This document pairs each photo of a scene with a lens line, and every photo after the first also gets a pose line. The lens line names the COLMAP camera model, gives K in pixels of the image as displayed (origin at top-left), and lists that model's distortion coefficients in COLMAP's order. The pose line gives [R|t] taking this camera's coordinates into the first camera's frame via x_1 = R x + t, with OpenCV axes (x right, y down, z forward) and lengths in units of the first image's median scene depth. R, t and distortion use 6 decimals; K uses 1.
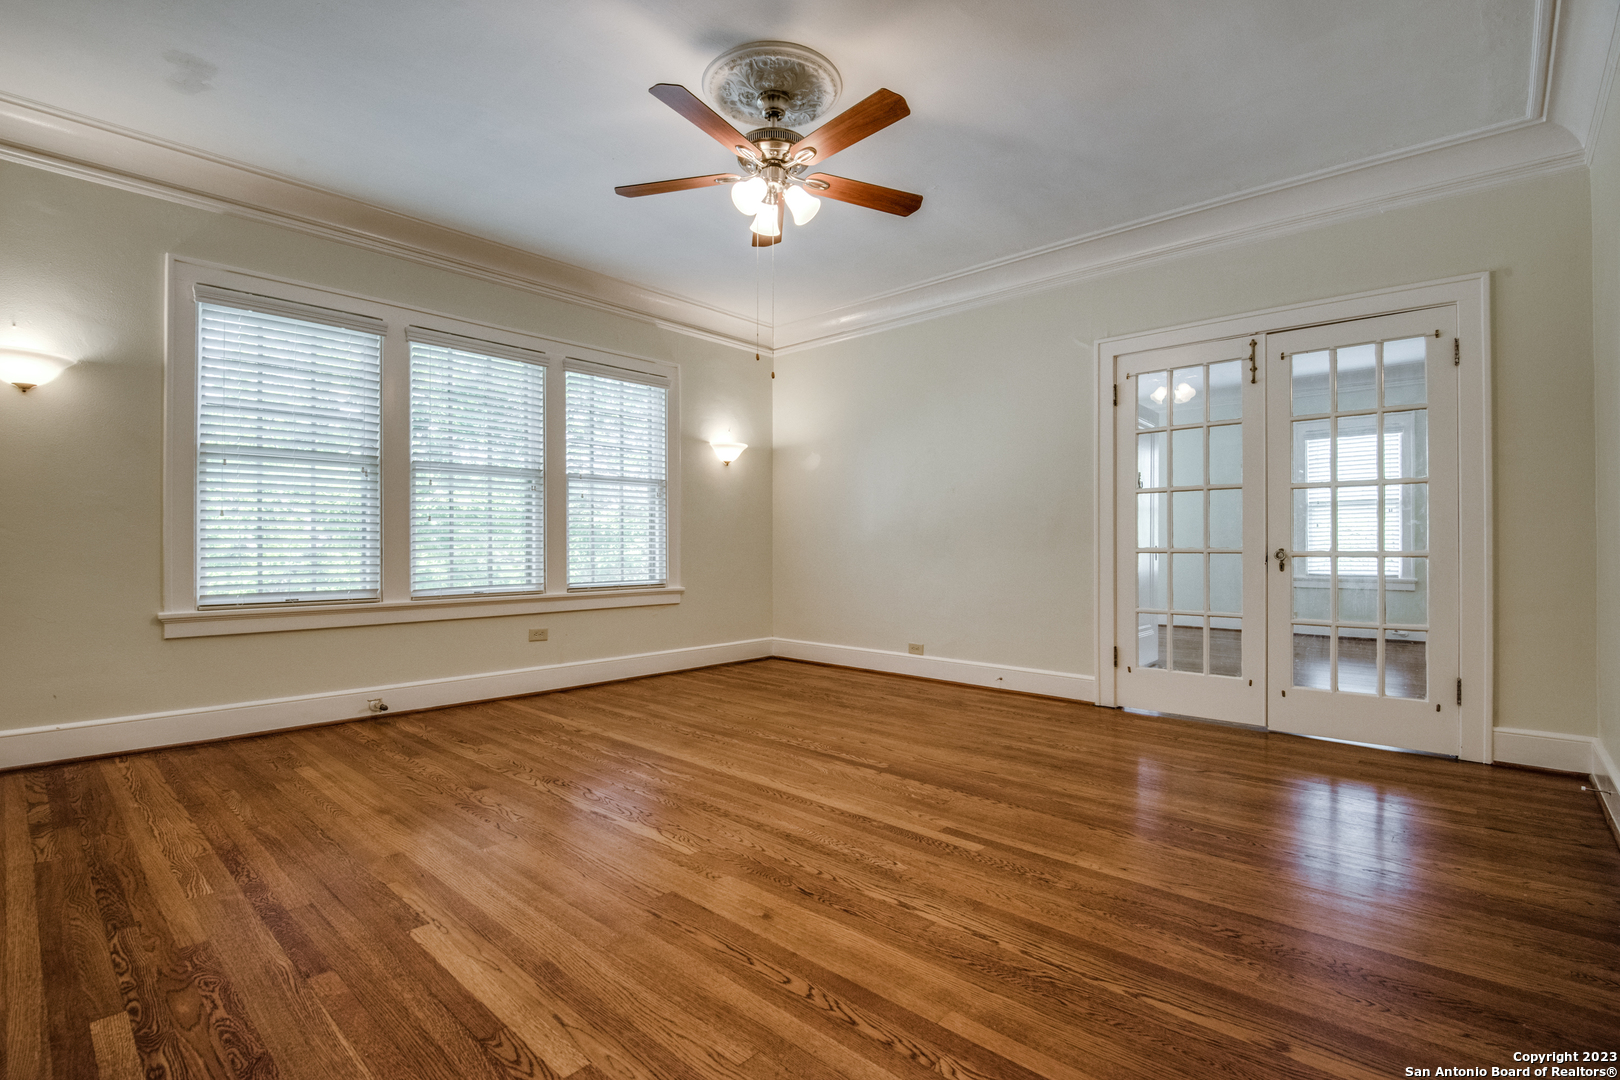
lens RADIAL K [[748.1, 0, 810.0], [0, 748.1, 540.0], [0, 0, 1]] dist [-0.007700, -0.000446]
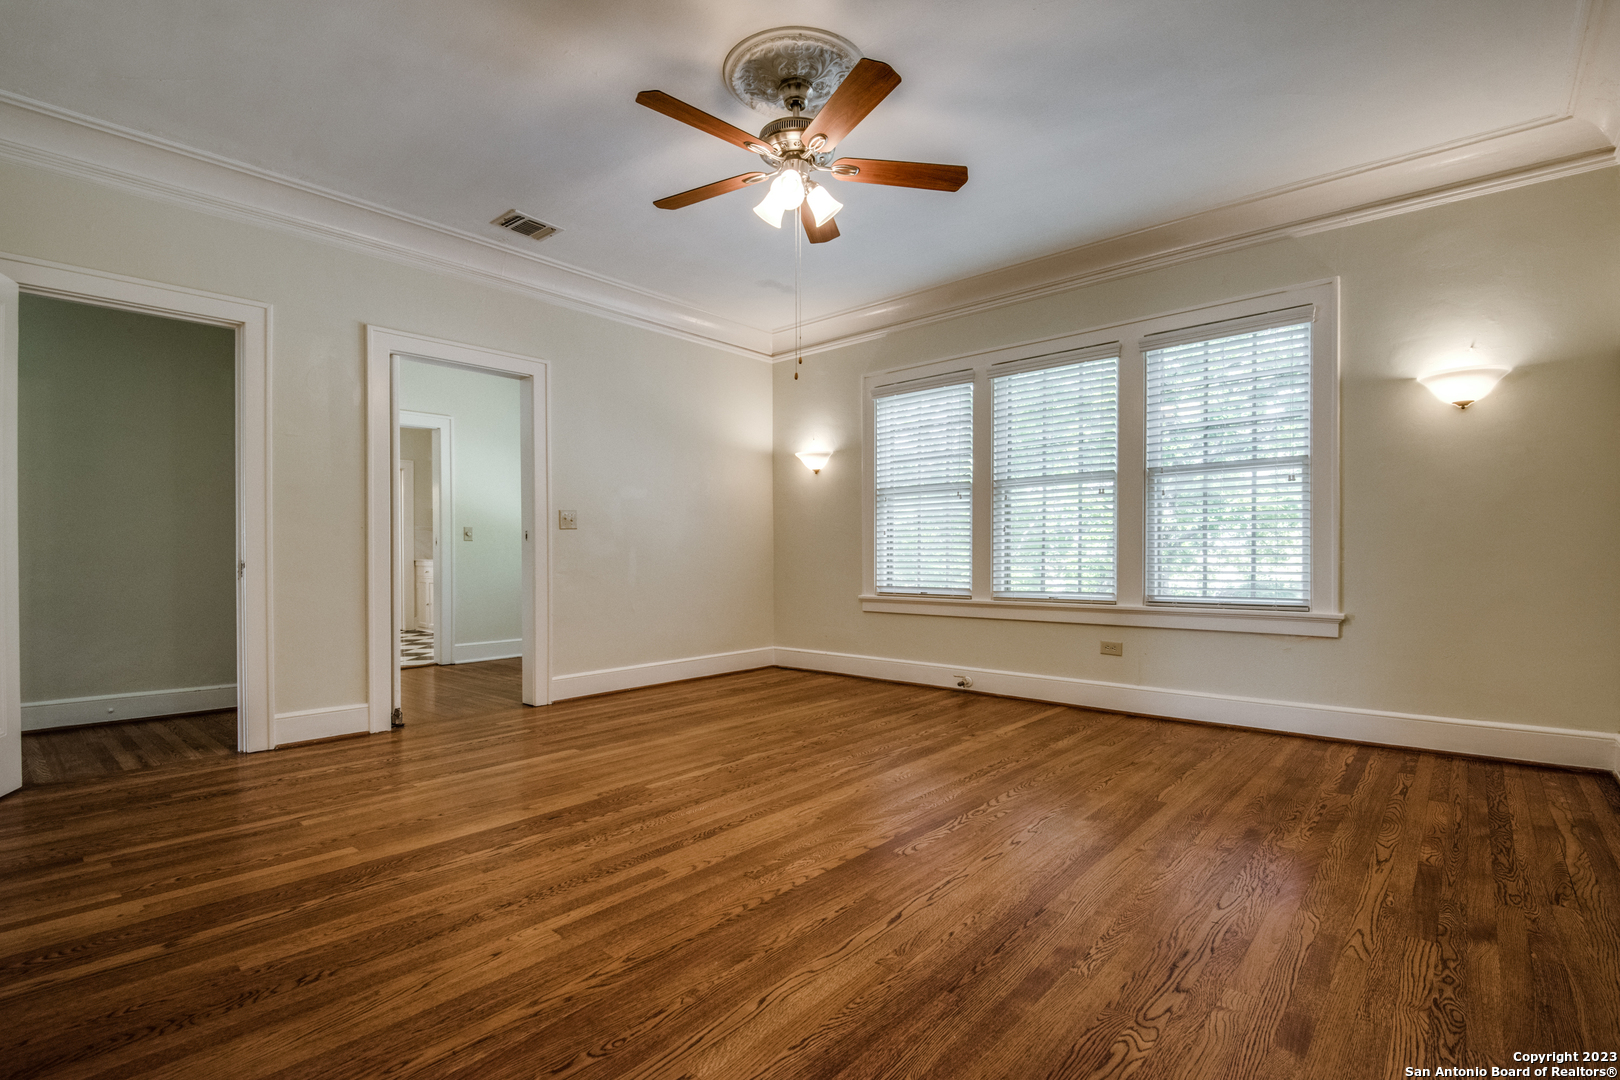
lens RADIAL K [[754.4, 0, 810.4], [0, 754.4, 562.2], [0, 0, 1]] dist [-0.008530, -0.000656]
pose [[0.021999, 0.008404, -0.999723, 0.763665], [0.014387, 0.999858, 0.008722, 0.008695], [0.999654, -0.014575, 0.021875, 0.819661]]
